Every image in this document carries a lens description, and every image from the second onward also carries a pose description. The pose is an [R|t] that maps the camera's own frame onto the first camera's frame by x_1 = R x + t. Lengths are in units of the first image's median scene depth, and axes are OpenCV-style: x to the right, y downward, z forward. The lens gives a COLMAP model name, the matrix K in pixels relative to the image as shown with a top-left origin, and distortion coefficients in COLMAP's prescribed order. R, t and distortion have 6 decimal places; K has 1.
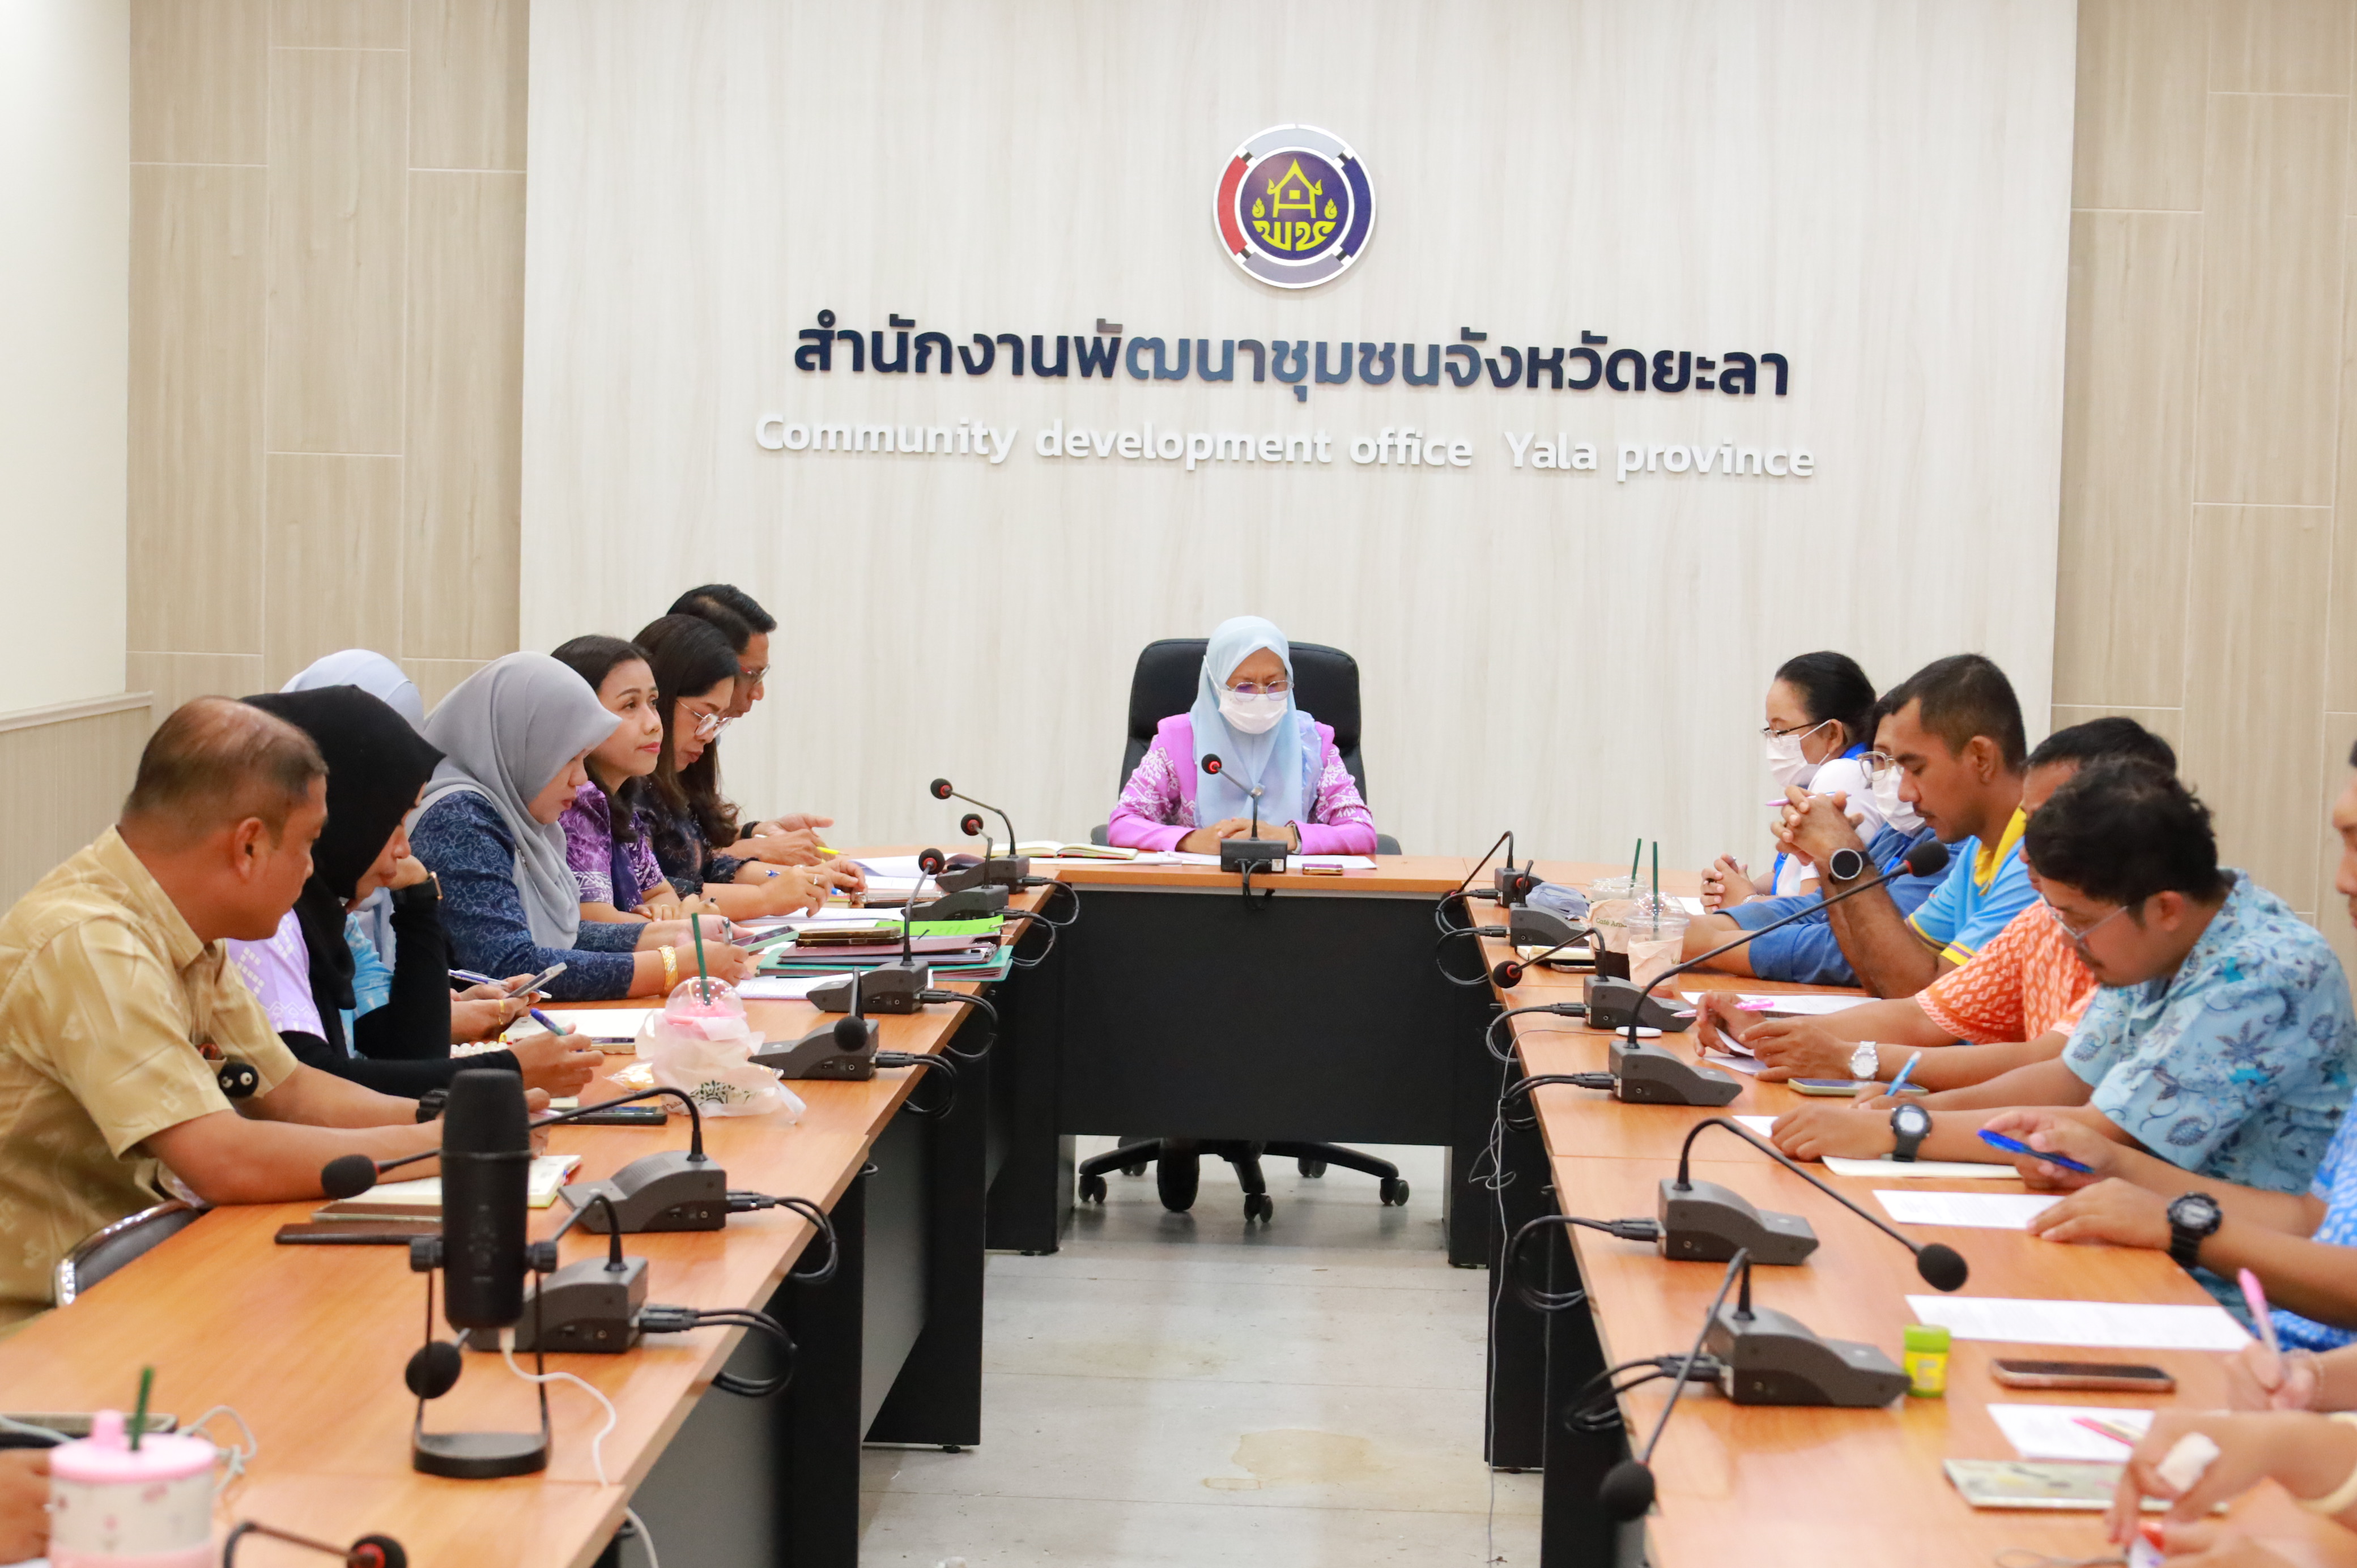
lens RADIAL K [[4674.4, 0, 1180.6], [0, 4674.4, 782.1], [0, 0, 1]] dist [0.006849, 0.000000]
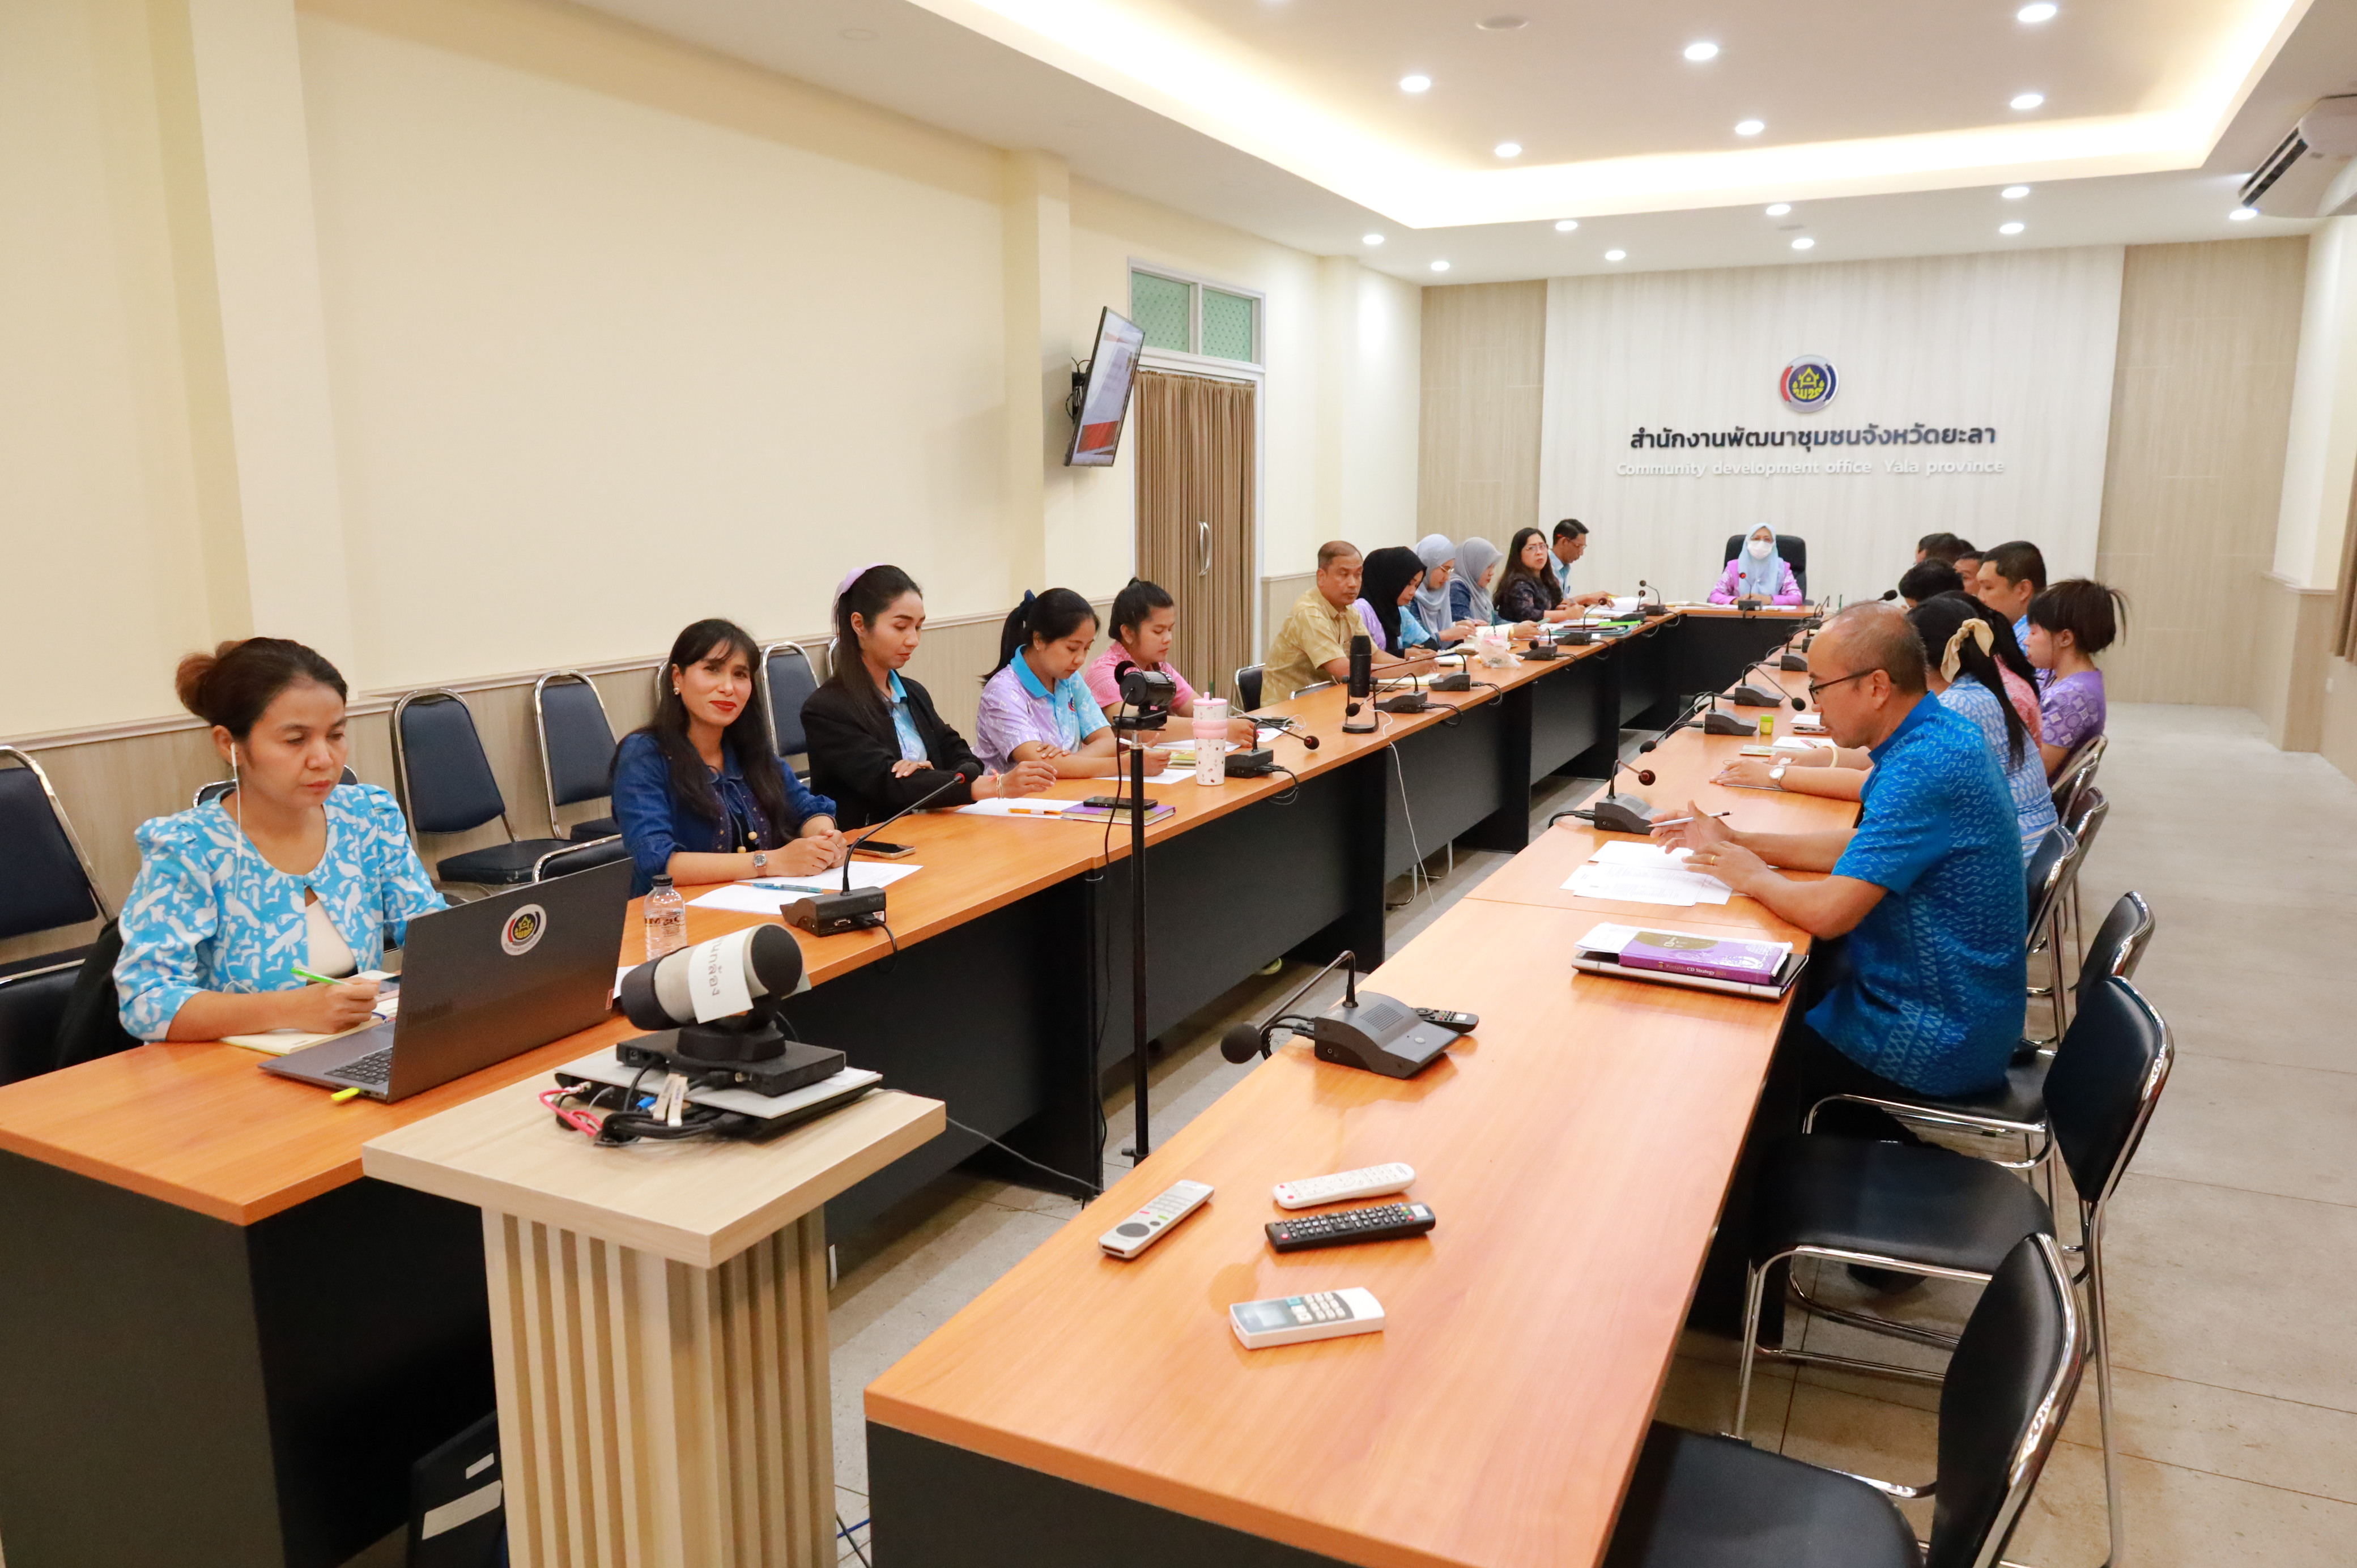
lens RADIAL K [[1672.9, 0, 1186.5], [0, 1672.9, 798.0], [0, 0, 1]] dist [0.015141, 0.004310]
pose [[0.917987, 0.045413, -0.394003, 0.091680], [0.000704, 0.993235, 0.116123, 0.010742], [0.396611, -0.106877, 0.911744, -0.125783]]
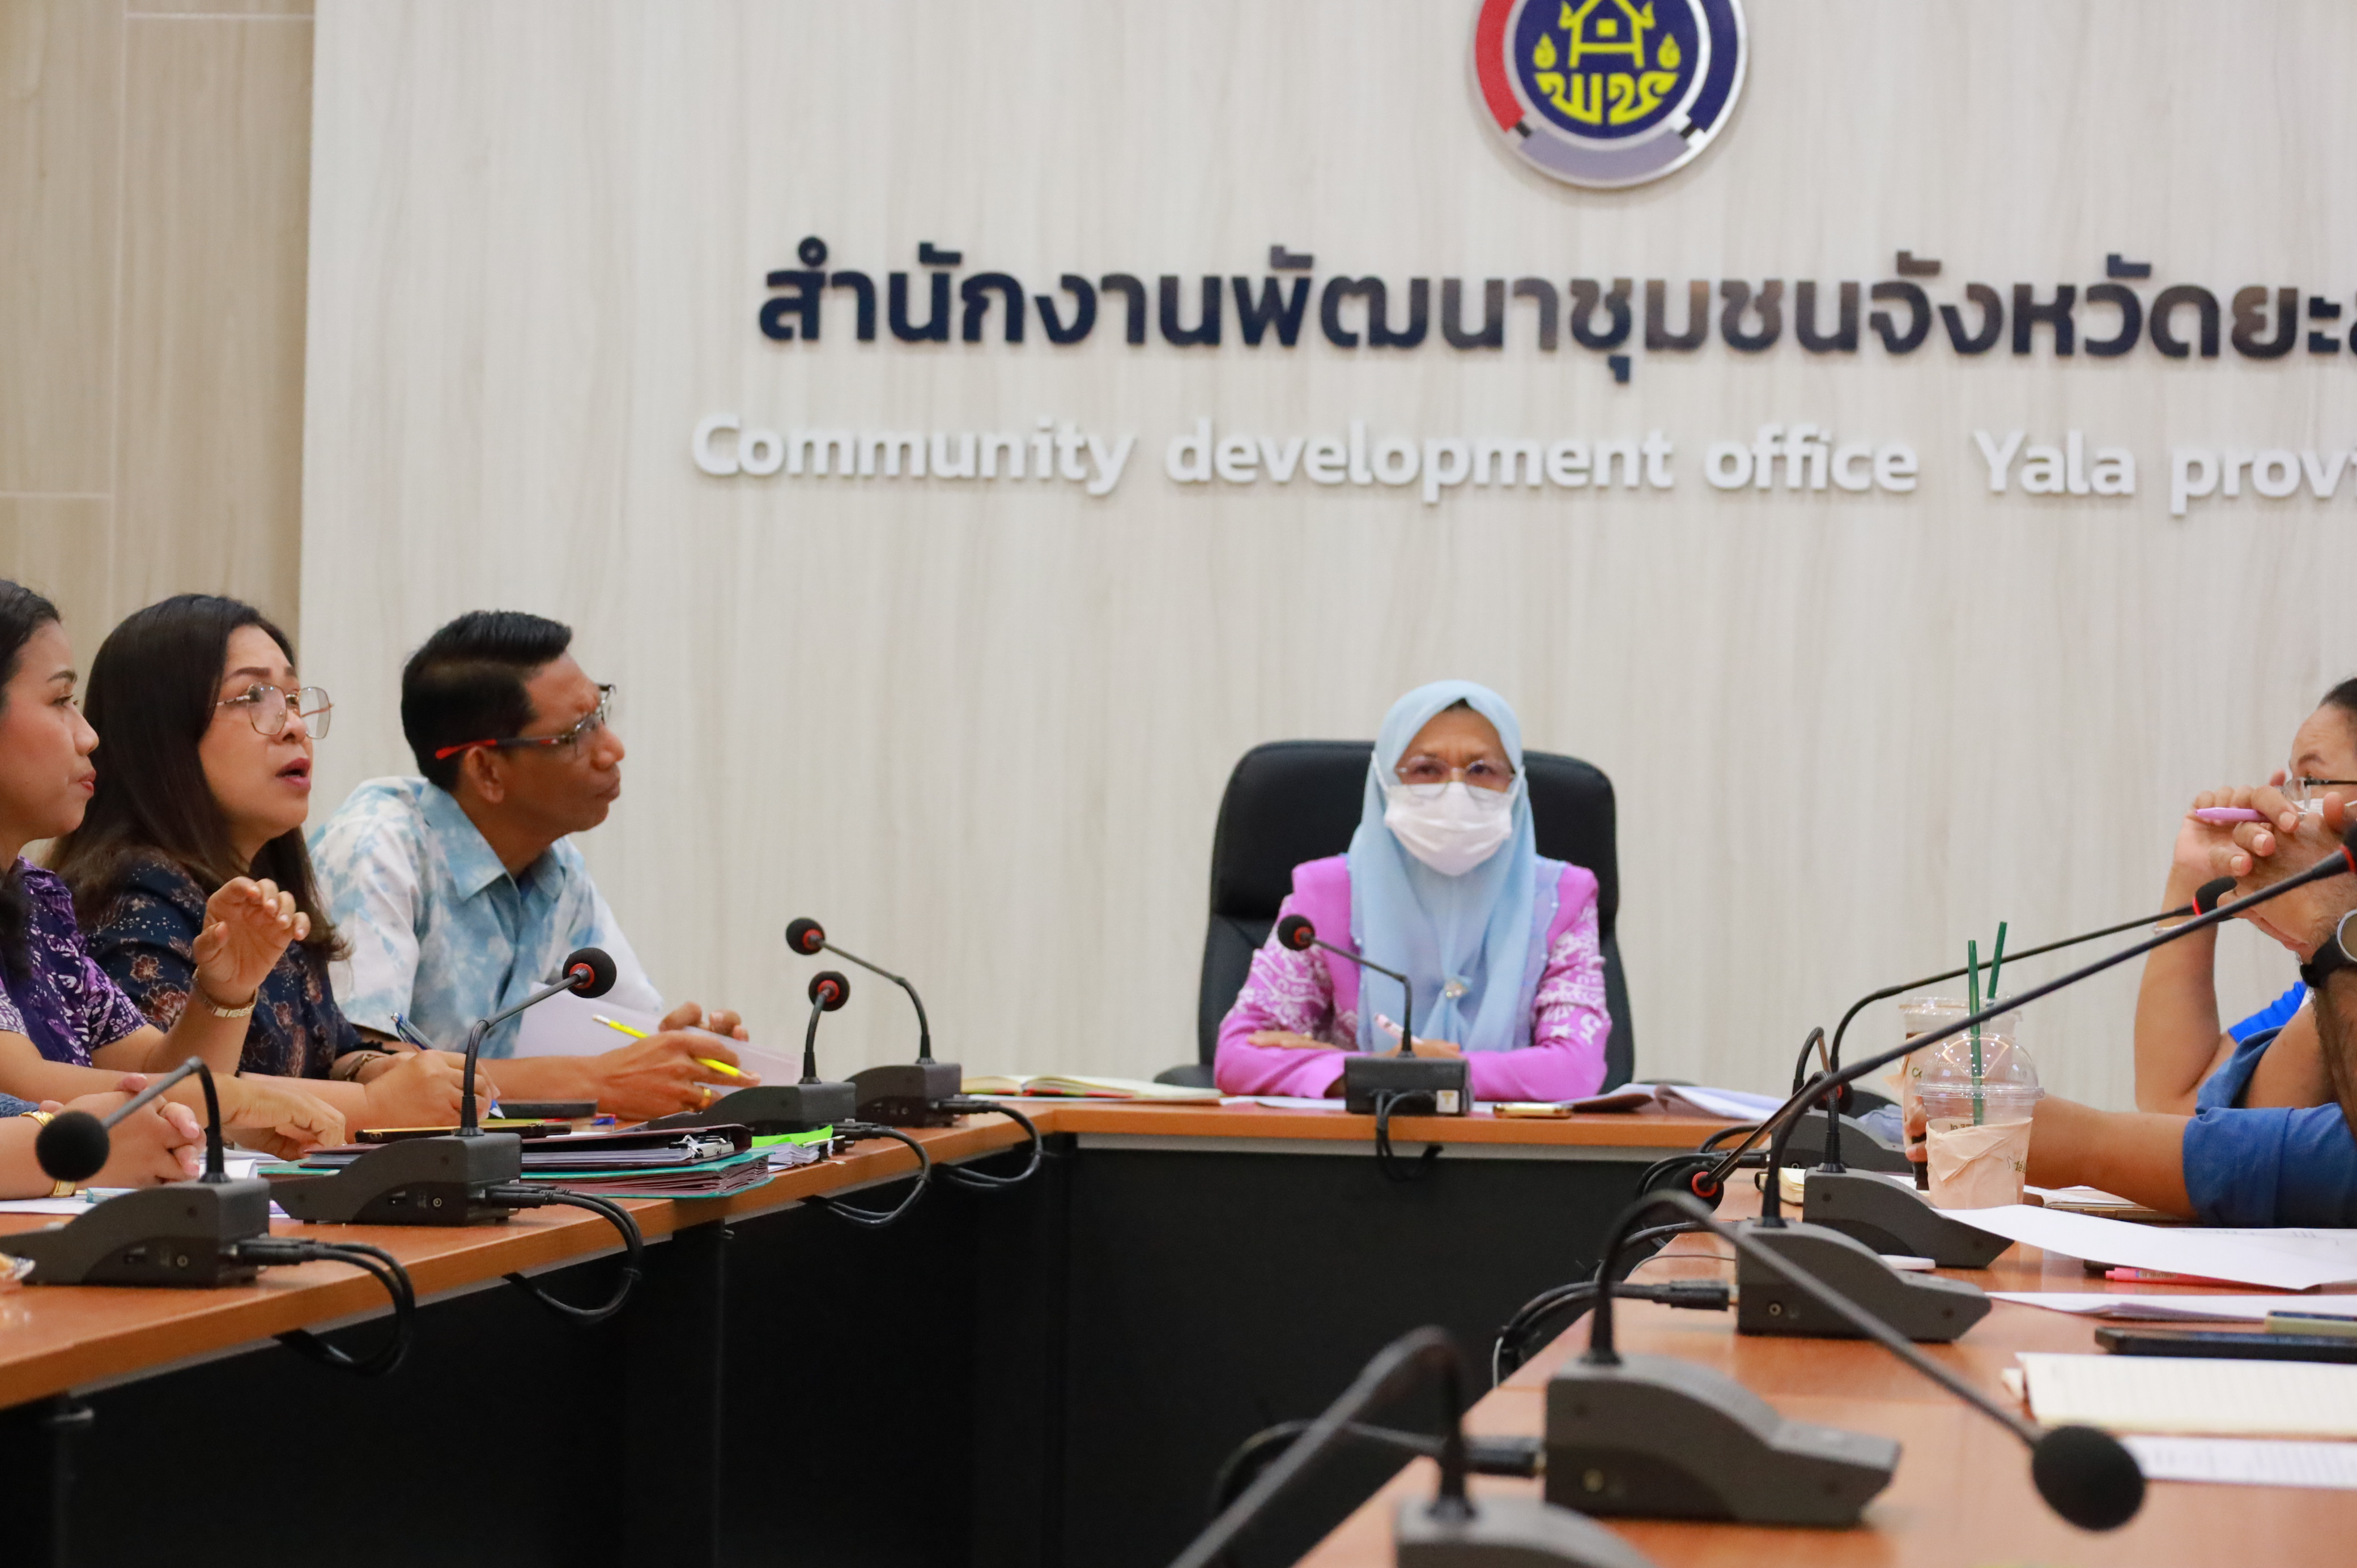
lens RADIAL K [[6945.5, 0, 1175.5], [0, 6945.5, 781.5], [0, 0, 1]] dist [0.003049, 0.000000]
pose [[0.995300, -0.003345, -0.096786, 0.054082], [-0.004153, 0.997010, -0.077165, 0.034449], [0.096755, 0.077205, 0.992309, 0.144868]]
